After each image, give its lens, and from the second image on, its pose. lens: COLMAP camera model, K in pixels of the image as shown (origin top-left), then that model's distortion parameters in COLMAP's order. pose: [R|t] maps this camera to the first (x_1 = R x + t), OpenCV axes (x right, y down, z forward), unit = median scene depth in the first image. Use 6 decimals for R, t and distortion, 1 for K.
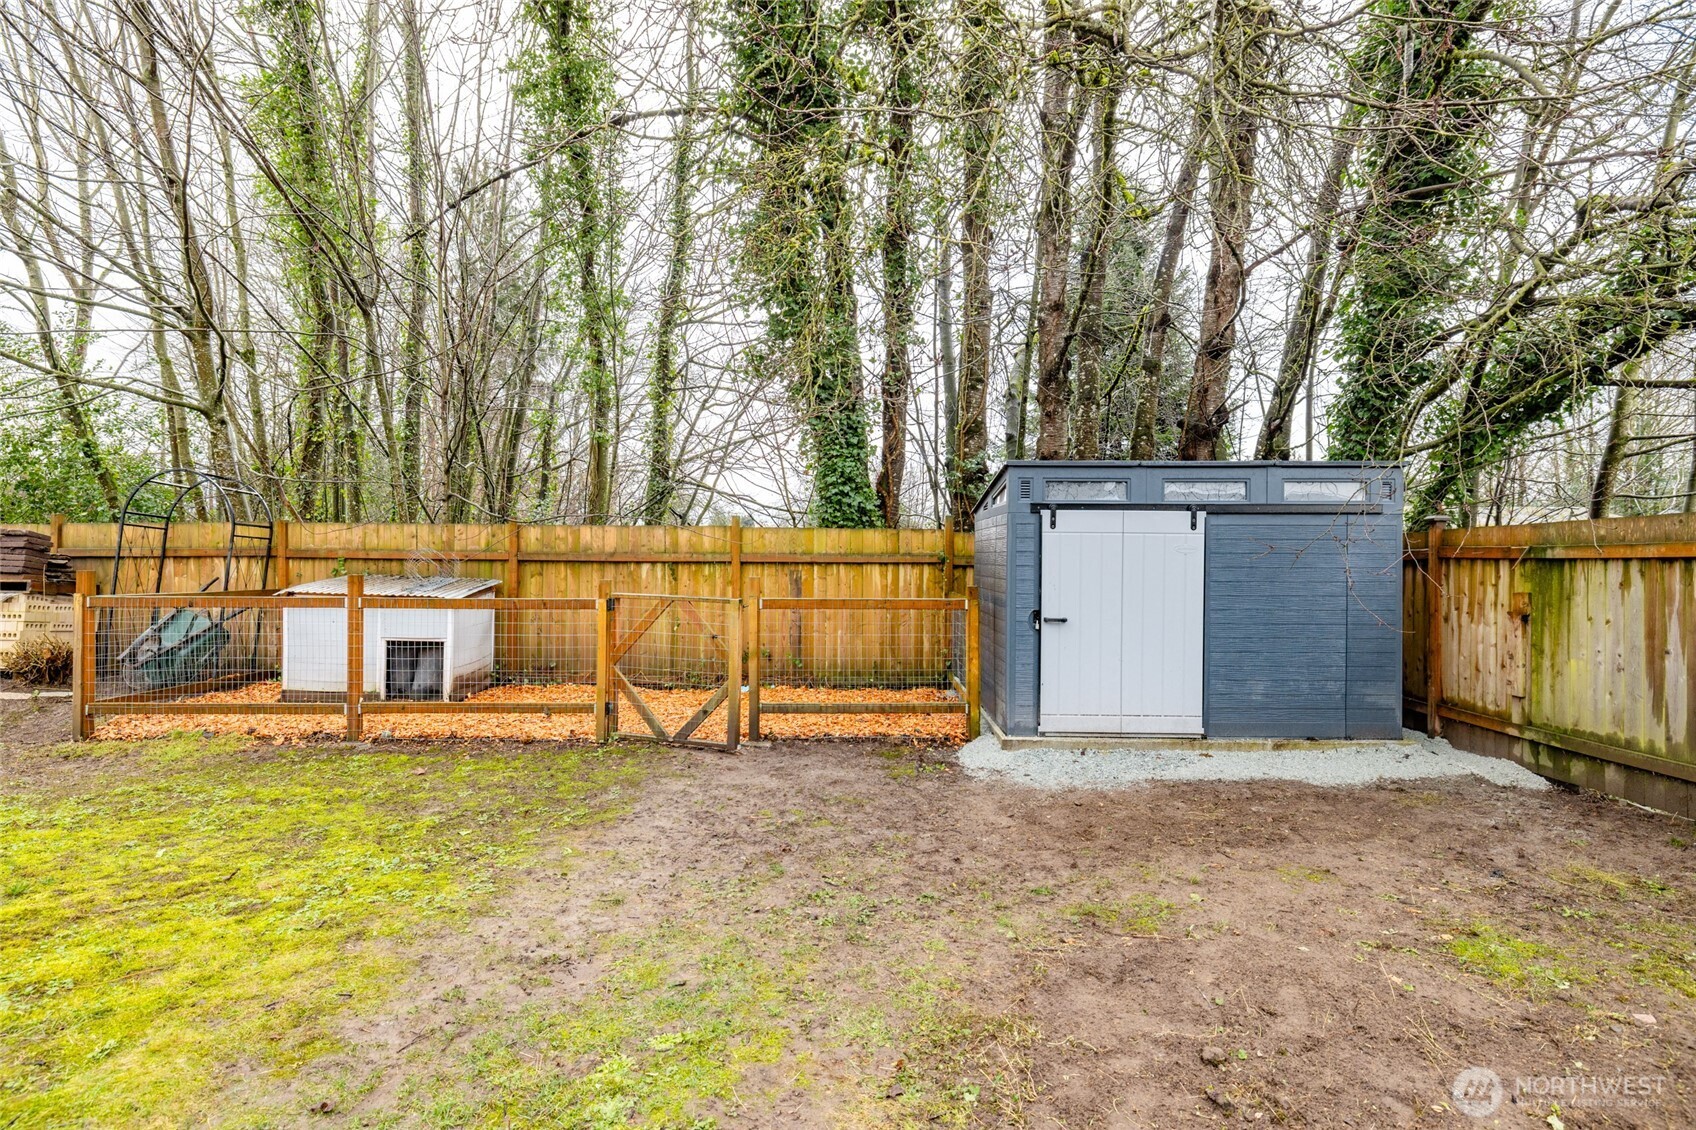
lens RADIAL K [[862.4, 0, 848.0], [0, 862.4, 565.0], [0, 0, 1]] dist [-0.000506, -0.001625]
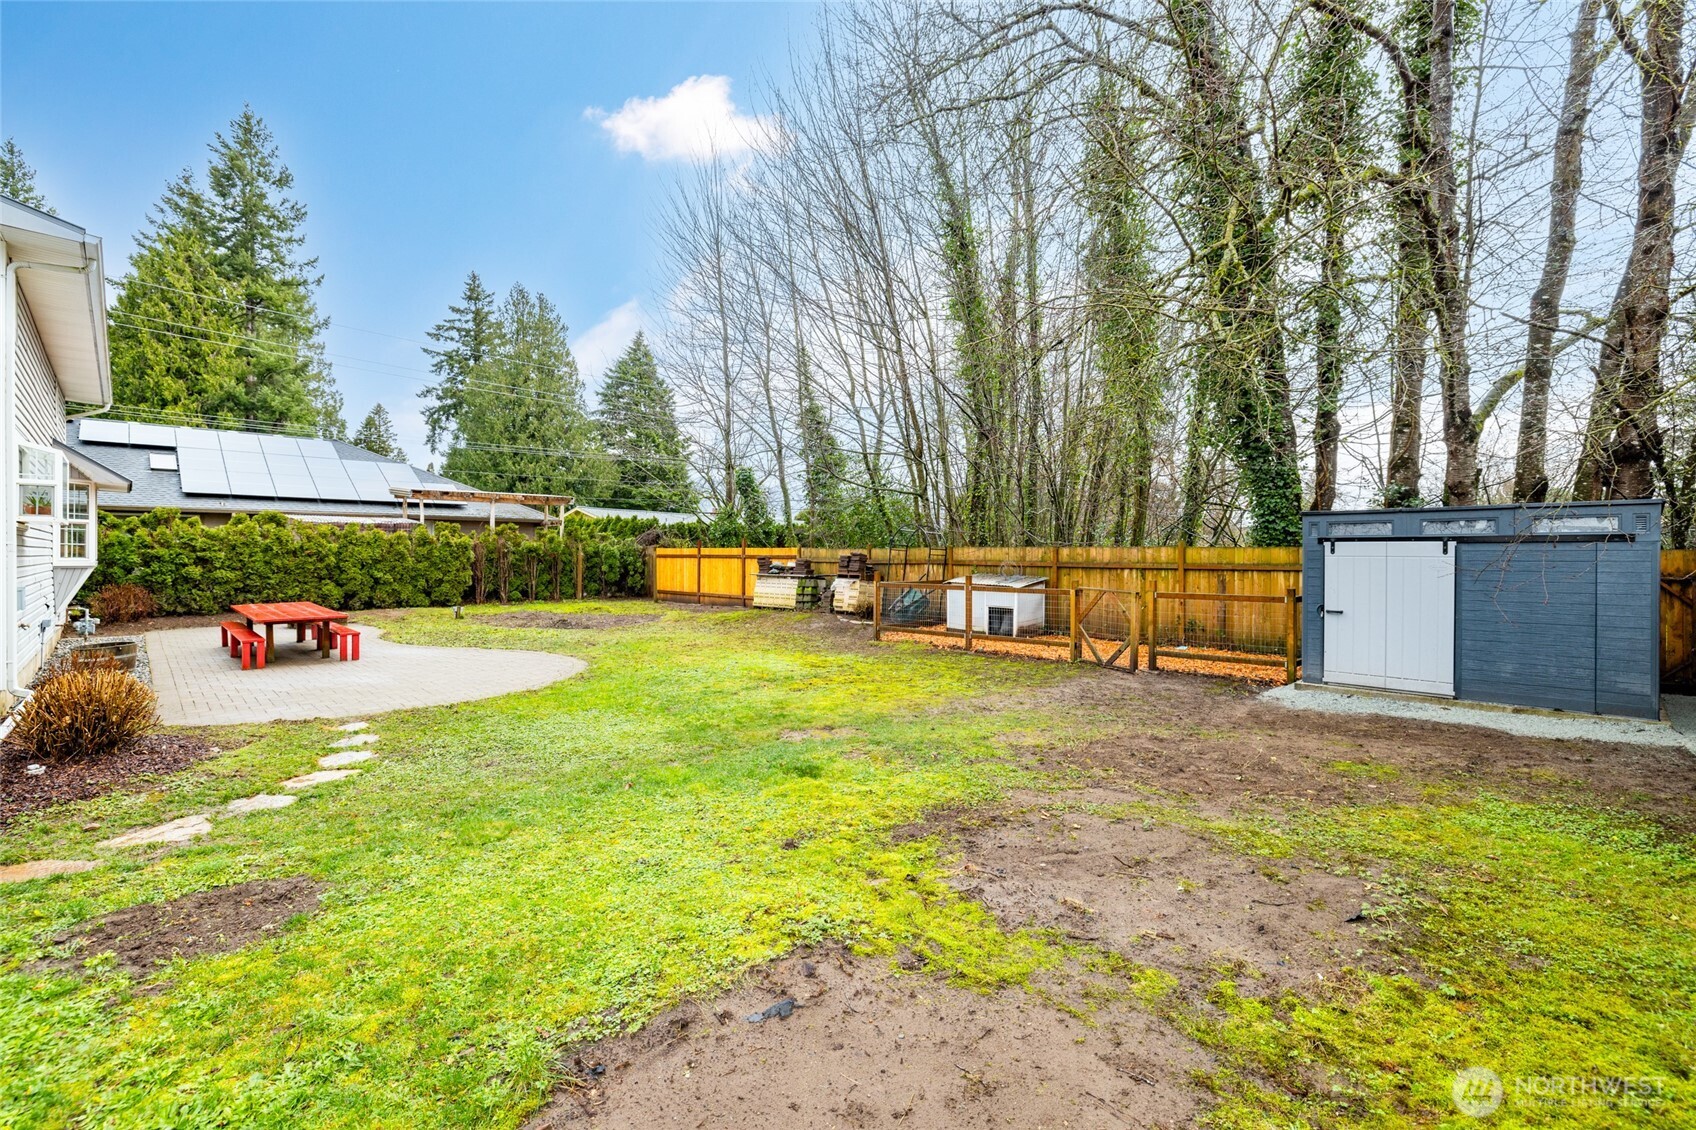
lens RADIAL K [[710.3, 0, 832.2], [0, 710.3, 558.5], [0, 0, 1]] dist [-0.000059, 0.000011]
pose [[0.698553, -0.001309, -0.715557, 0.416421], [0.001926, 0.999998, 0.000051, -0.027728], [0.715555, -0.001414, 0.698554, -0.444753]]
